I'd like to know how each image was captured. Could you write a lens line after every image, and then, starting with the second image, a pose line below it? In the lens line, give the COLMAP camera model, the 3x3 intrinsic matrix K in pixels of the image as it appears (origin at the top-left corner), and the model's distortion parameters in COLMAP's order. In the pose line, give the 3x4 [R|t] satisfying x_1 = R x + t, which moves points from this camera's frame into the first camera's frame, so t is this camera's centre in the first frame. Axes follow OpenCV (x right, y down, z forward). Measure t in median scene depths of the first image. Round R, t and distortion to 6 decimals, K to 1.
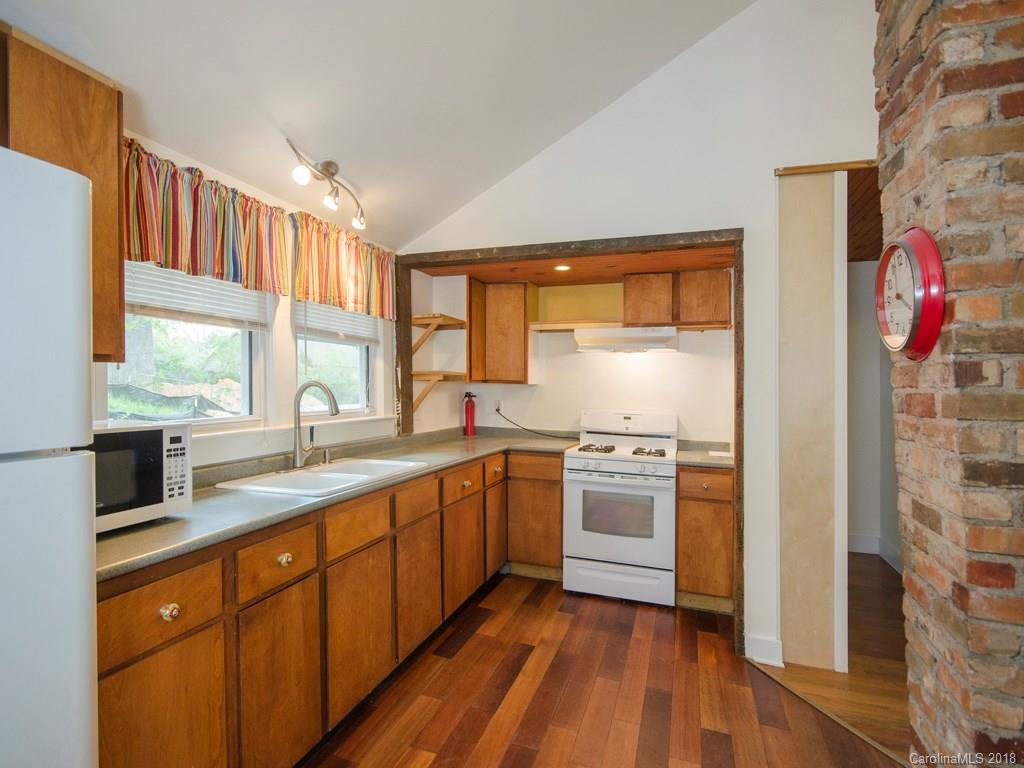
lens RADIAL K [[474.1, 0, 512.0], [0, 474.1, 384.0], [0, 0, 1]] dist [-0.000727, -0.001120]
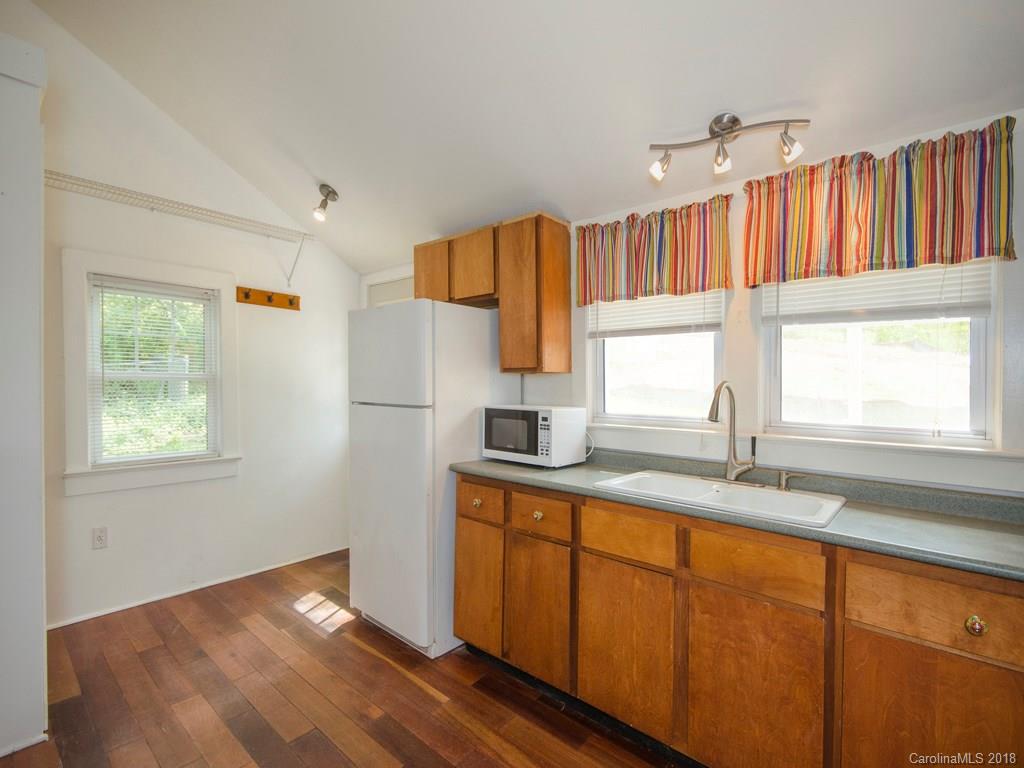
lens RADIAL K [[501.0, 0, 476.2], [0, 501.0, 389.4], [0, 0, 1]] dist [0.000738, -0.001219]
pose [[-0.387246, 0.005341, -0.921961, 0.706486], [-0.011913, 0.999871, 0.010796, 0.003028], [0.921899, 0.015164, -0.387132, 1.108142]]
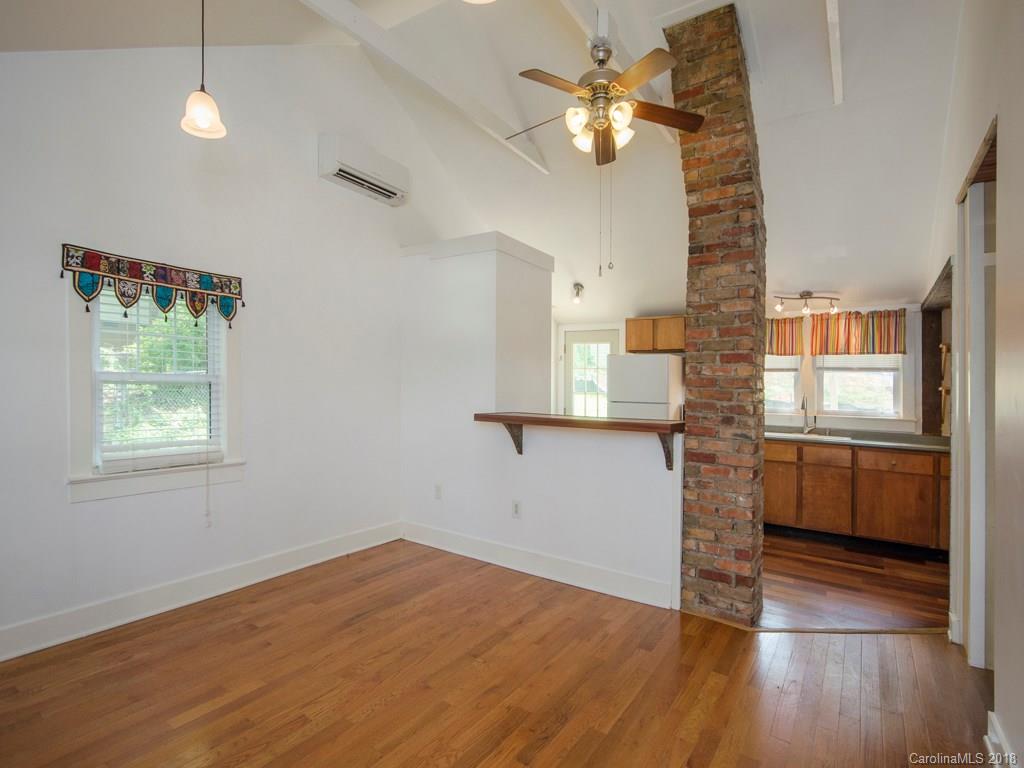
lens RADIAL K [[521.6, 0, 512.0], [0, 521.6, 384.0], [0, 0, 1]] dist [0.026389, 0.000361]
pose [[-0.249914, -0.015579, -0.968143, 2.685374], [-0.022457, 0.999695, -0.010290, 0.003374], [0.968008, 0.019170, -0.250188, 0.350172]]
